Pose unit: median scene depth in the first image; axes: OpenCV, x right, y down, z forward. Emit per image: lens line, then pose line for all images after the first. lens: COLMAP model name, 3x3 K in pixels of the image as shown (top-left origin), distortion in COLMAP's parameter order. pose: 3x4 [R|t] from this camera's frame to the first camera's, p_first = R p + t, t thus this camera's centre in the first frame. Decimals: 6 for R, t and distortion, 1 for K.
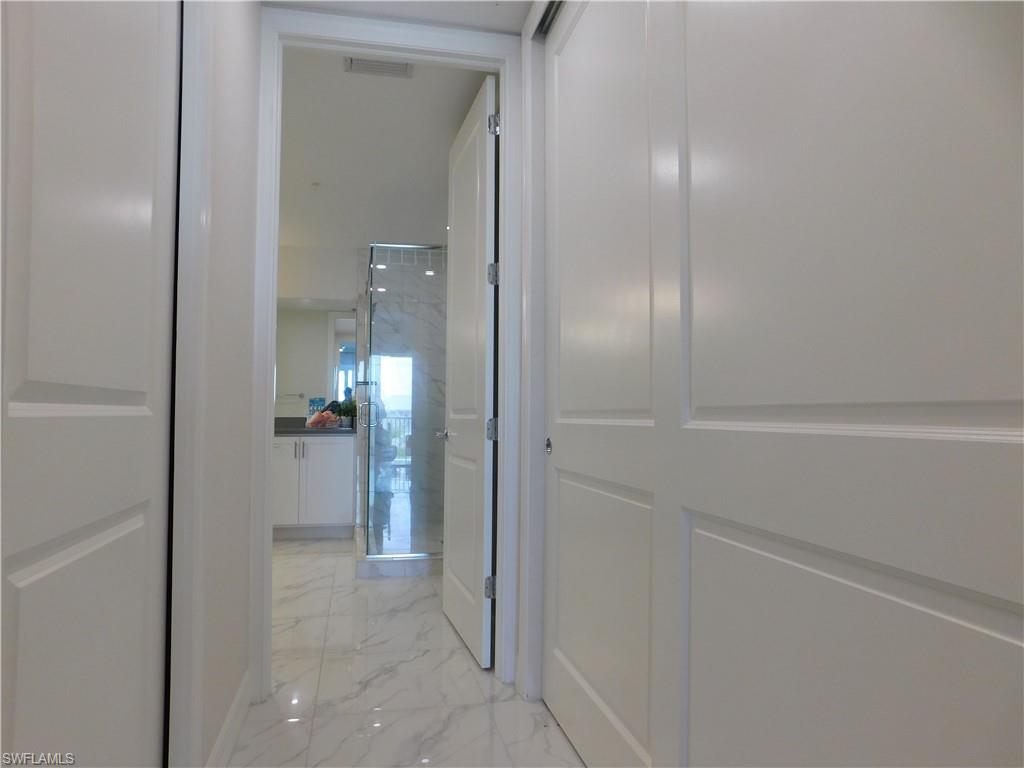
lens RADIAL K [[671.4, 0, 512.0], [0, 671.4, 384.0], [0, 0, 1]] dist [-0.078134, 0.060737]
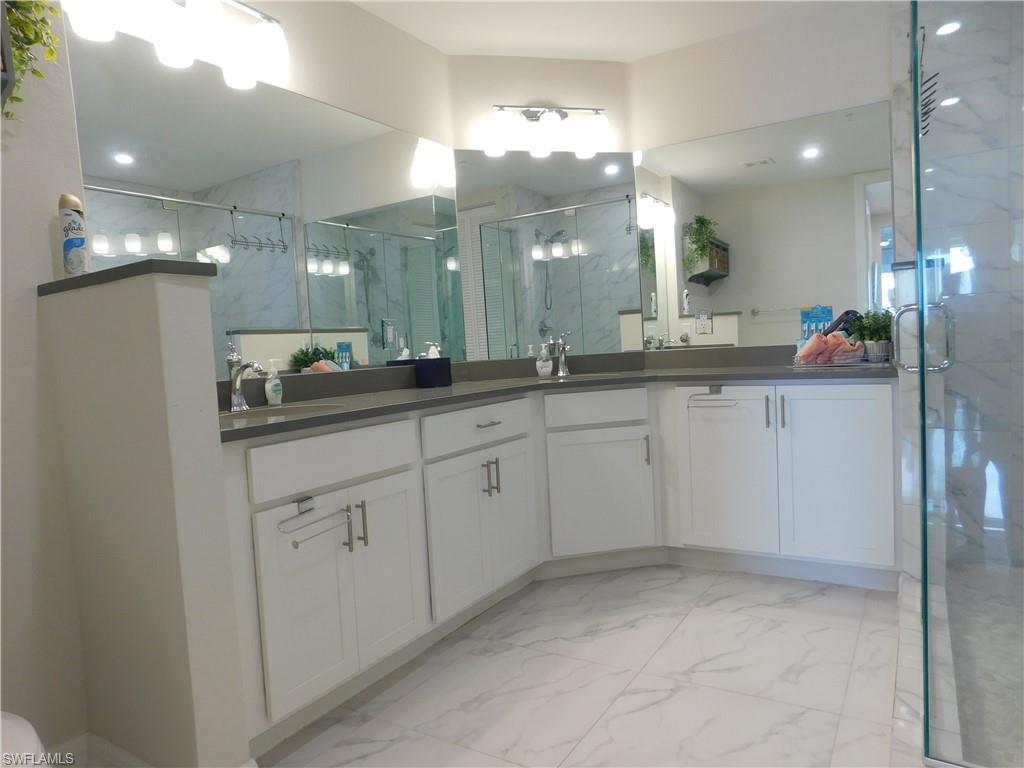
lens RADIAL K [[671.4, 0, 512.0], [0, 671.4, 384.0], [0, 0, 1]] dist [-0.078134, 0.060737]
pose [[0.711111, 0.000223, -0.703079, -0.099261], [0.081784, 0.993185, 0.083033, 0.018670], [0.698307, -0.116546, 0.706247, 0.471565]]
